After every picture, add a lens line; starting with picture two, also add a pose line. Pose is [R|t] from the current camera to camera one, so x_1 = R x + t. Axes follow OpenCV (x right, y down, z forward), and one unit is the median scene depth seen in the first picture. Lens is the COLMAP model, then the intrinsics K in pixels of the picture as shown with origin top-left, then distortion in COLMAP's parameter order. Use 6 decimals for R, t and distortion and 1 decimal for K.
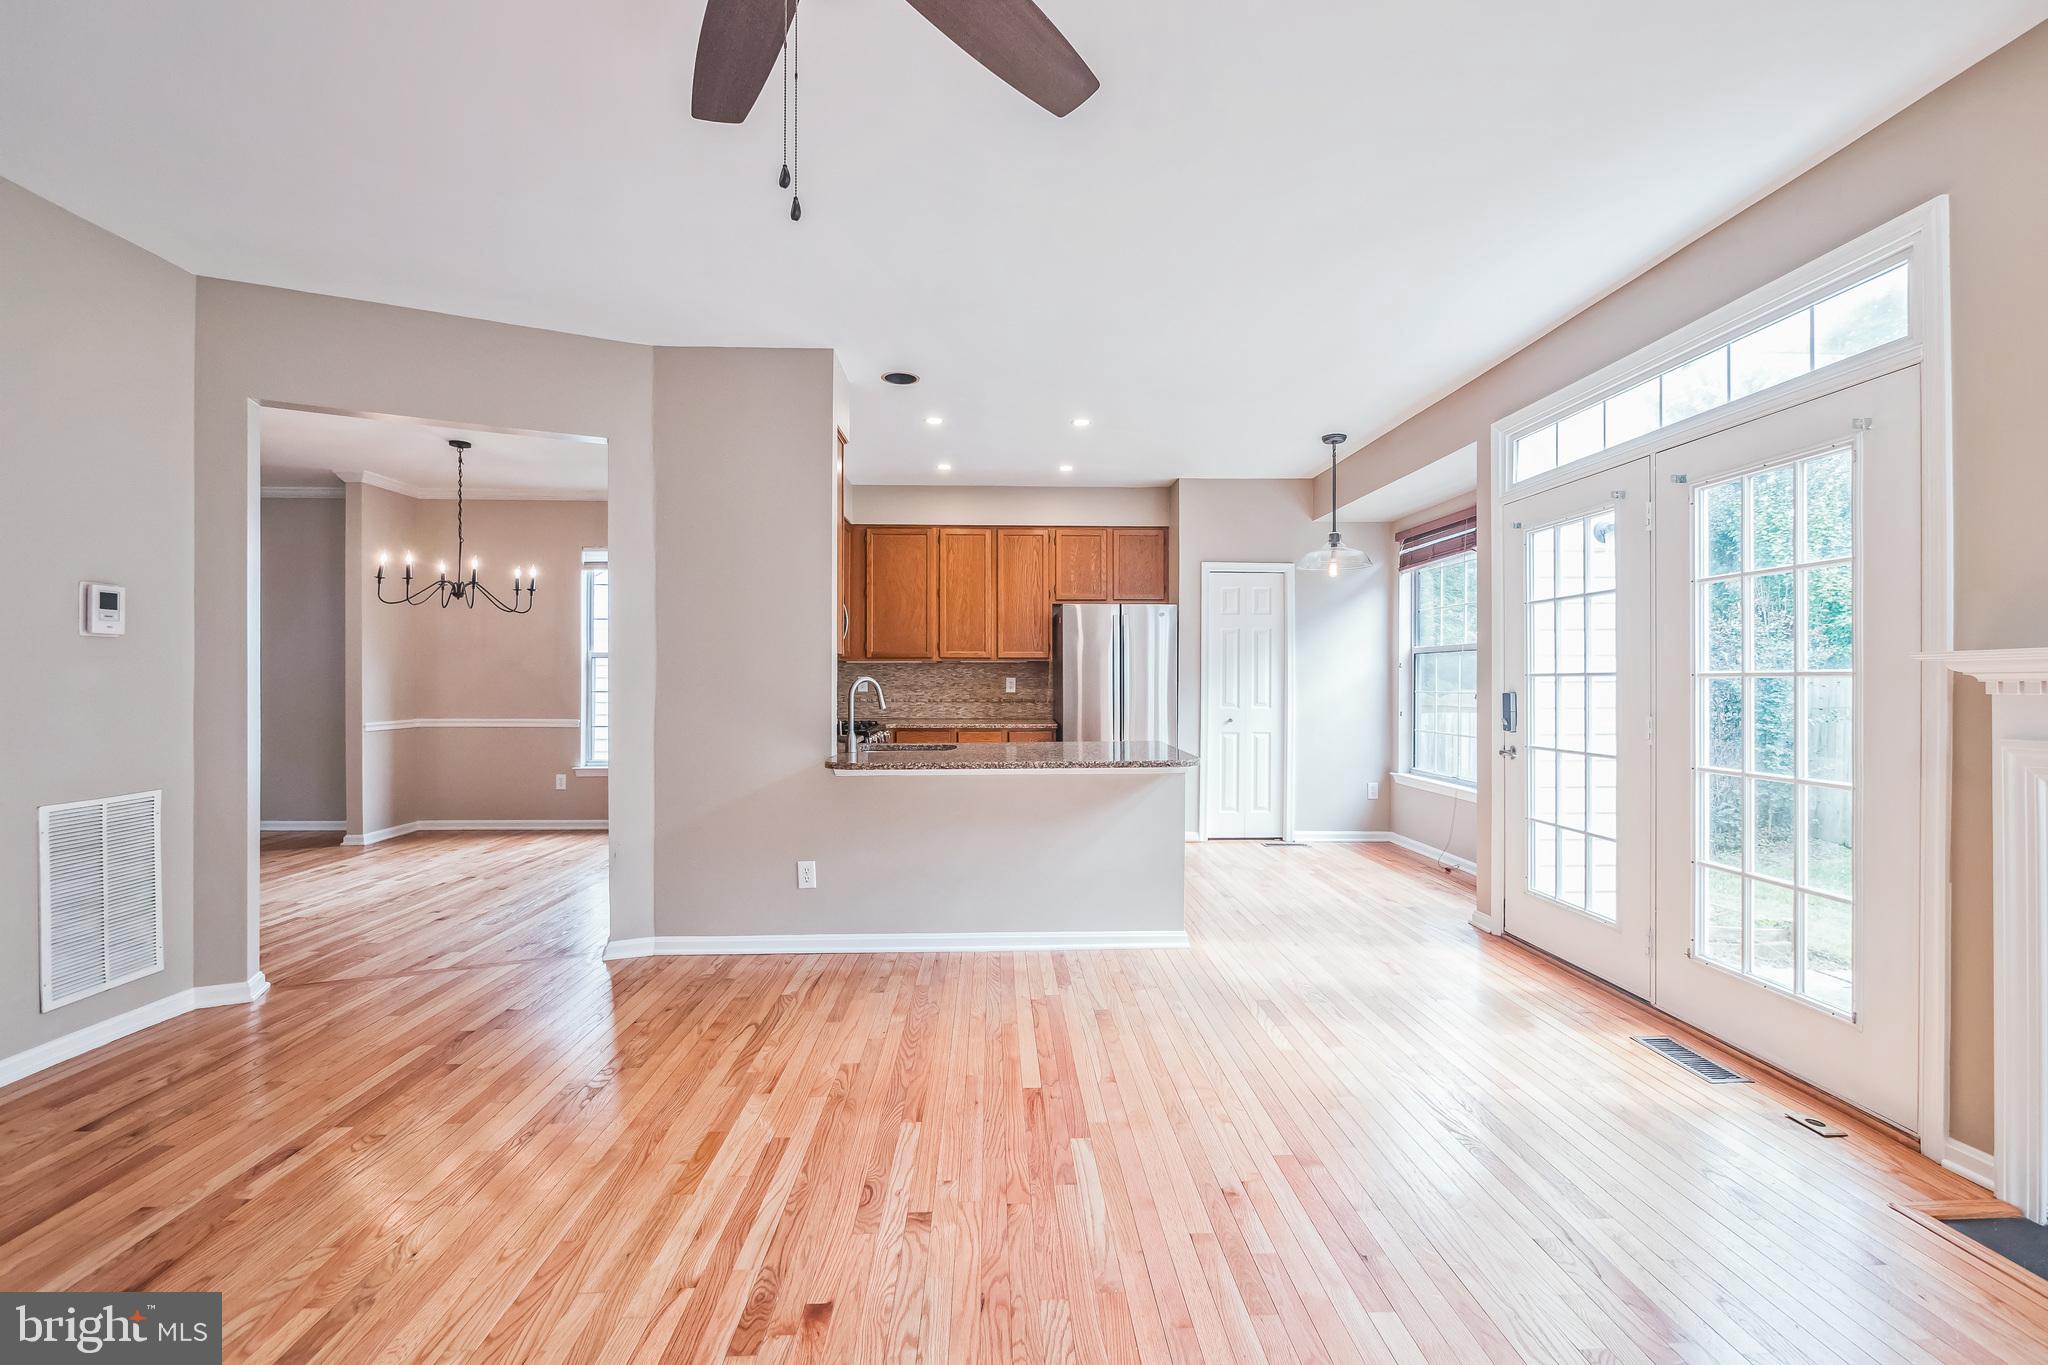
lens RADIAL K [[874.3, 0, 1034.3], [0, 874.3, 680.0], [0, 0, 1]] dist [-0.003373, -0.000277]
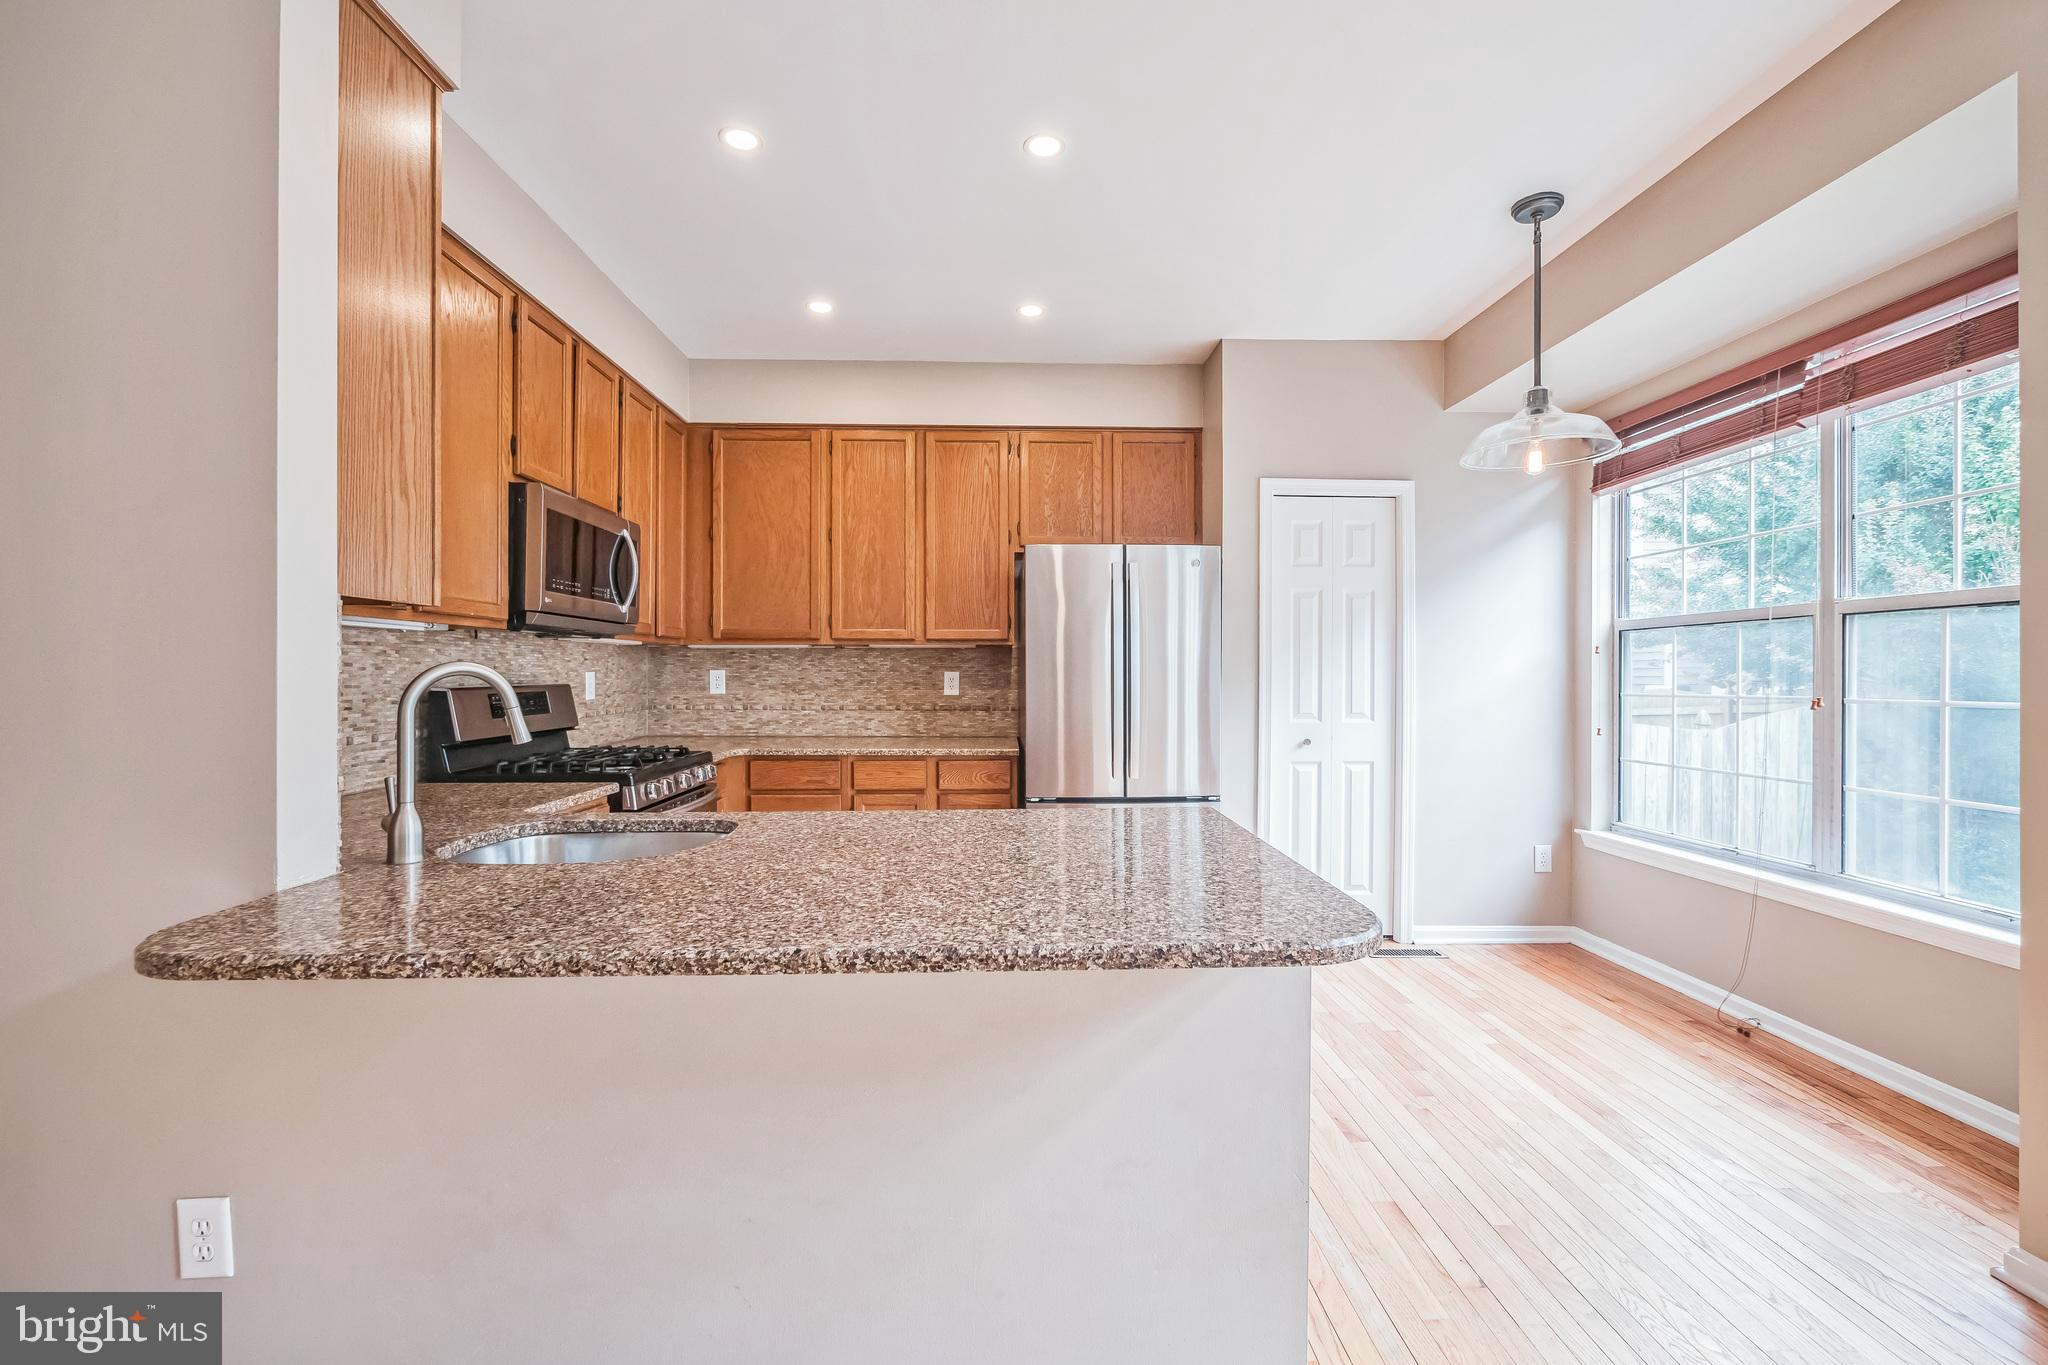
lens RADIAL K [[858.9, 0, 1028.2], [0, 858.9, 675.3], [0, 0, 1]] dist [-0.002898, -0.000103]
pose [[0.999918, -0.000125, -0.012843, 0.041764], [0.000070, 0.999991, -0.004233, 0.002894], [0.012844, 0.004232, 0.999909, 0.426026]]
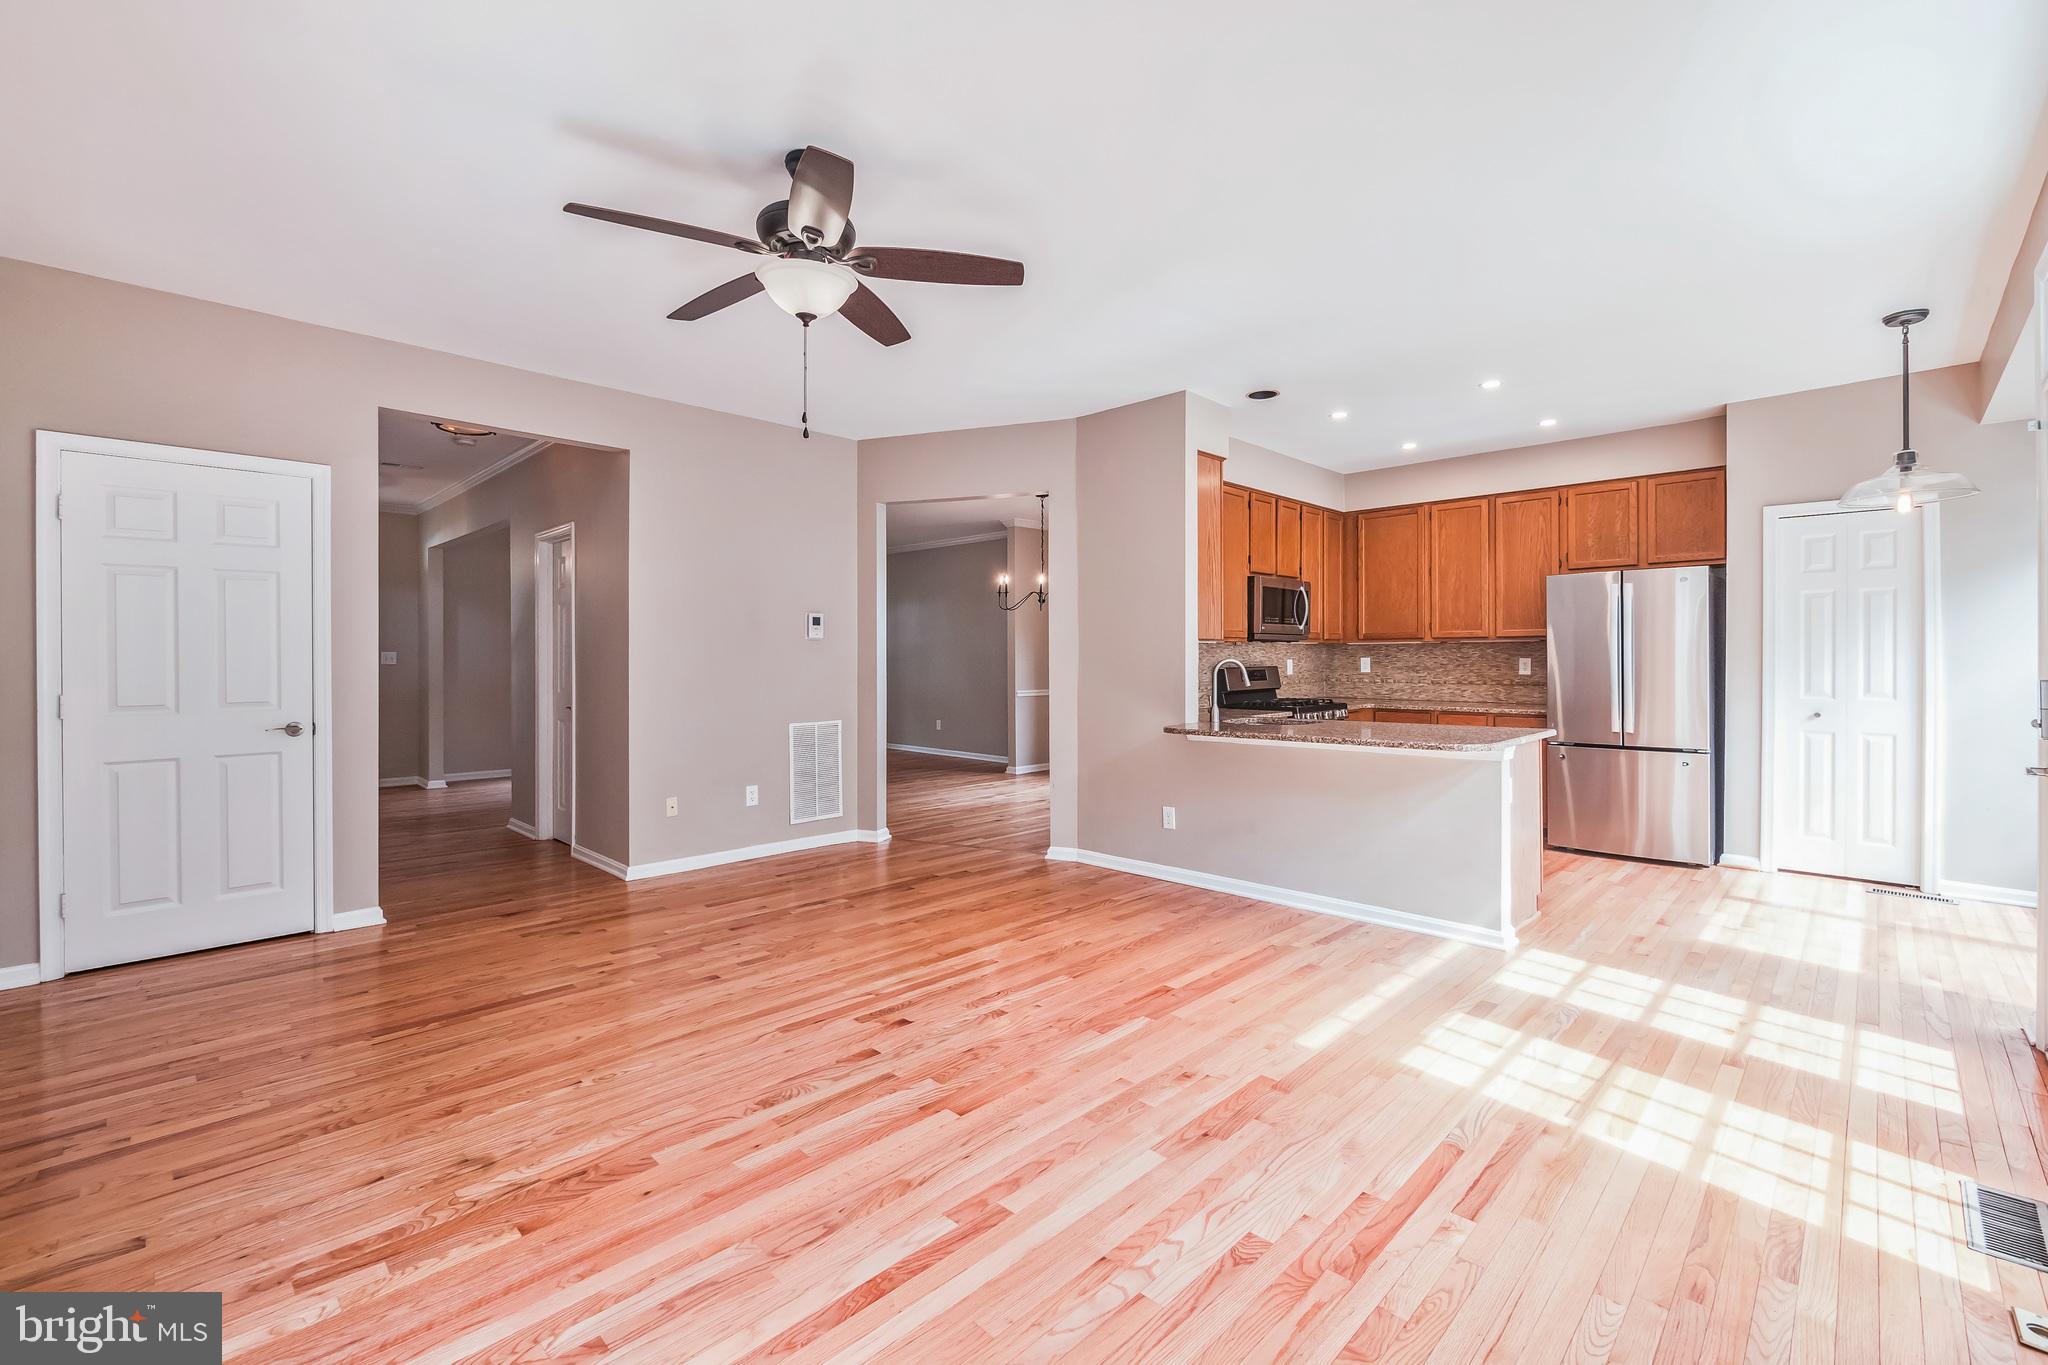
lens RADIAL K [[894.3, 0, 1021.2], [0, 894.3, 663.1], [0, 0, 1]] dist [-0.002559, -0.000108]
pose [[0.678542, 0.000818, -0.734562, 0.337892], [0.001241, 0.999997, 0.002260, -0.000389], [0.734561, -0.002445, 0.678538, -0.011522]]
